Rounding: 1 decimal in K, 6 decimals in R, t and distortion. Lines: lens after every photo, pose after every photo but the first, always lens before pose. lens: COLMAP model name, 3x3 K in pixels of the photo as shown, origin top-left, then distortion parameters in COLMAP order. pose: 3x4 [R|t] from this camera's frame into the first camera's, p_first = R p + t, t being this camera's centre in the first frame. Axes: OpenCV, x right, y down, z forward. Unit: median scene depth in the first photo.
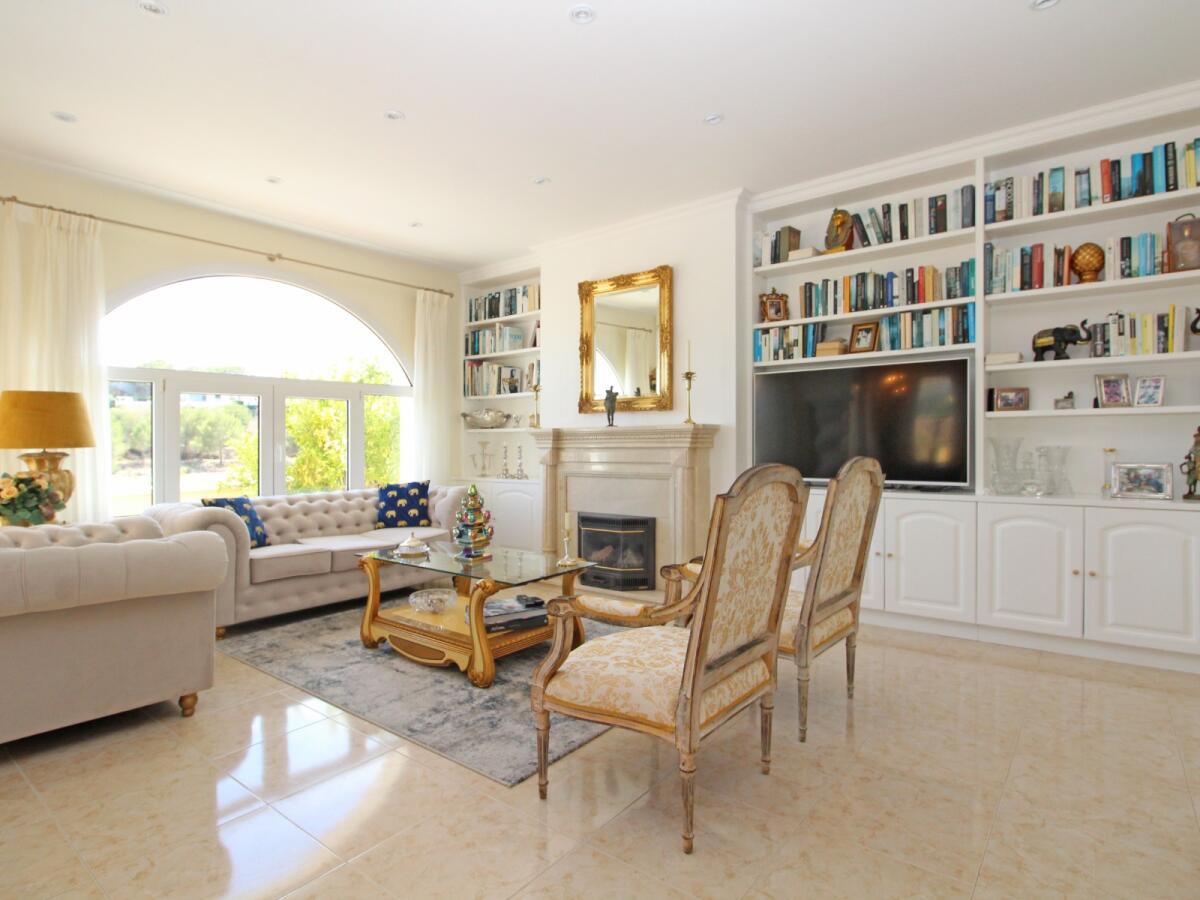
lens RADIAL K [[647.7, 0, 605.5], [0, 647.7, 437.3], [0, 0, 1]] dist [-0.013006, -0.005839]
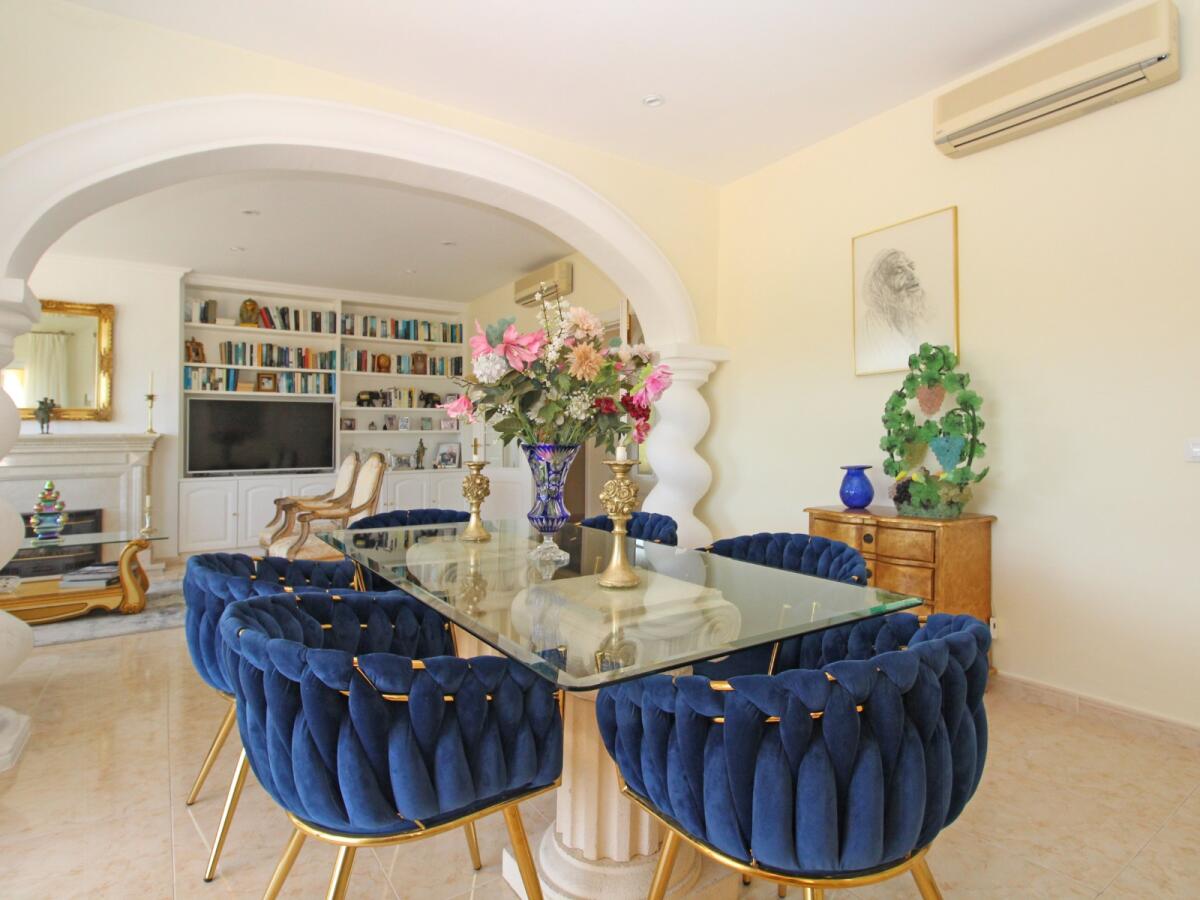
lens RADIAL K [[647.7, 0, 602.3], [0, 647.7, 446.0], [0, 0, 1]] dist [-0.013006, -0.005839]
pose [[0.325729, 0.000370, 0.945463, -0.929446], [0.001631, 0.999998, -0.000953, 0.009603], [-0.945462, 0.001853, 0.325728, -0.355733]]
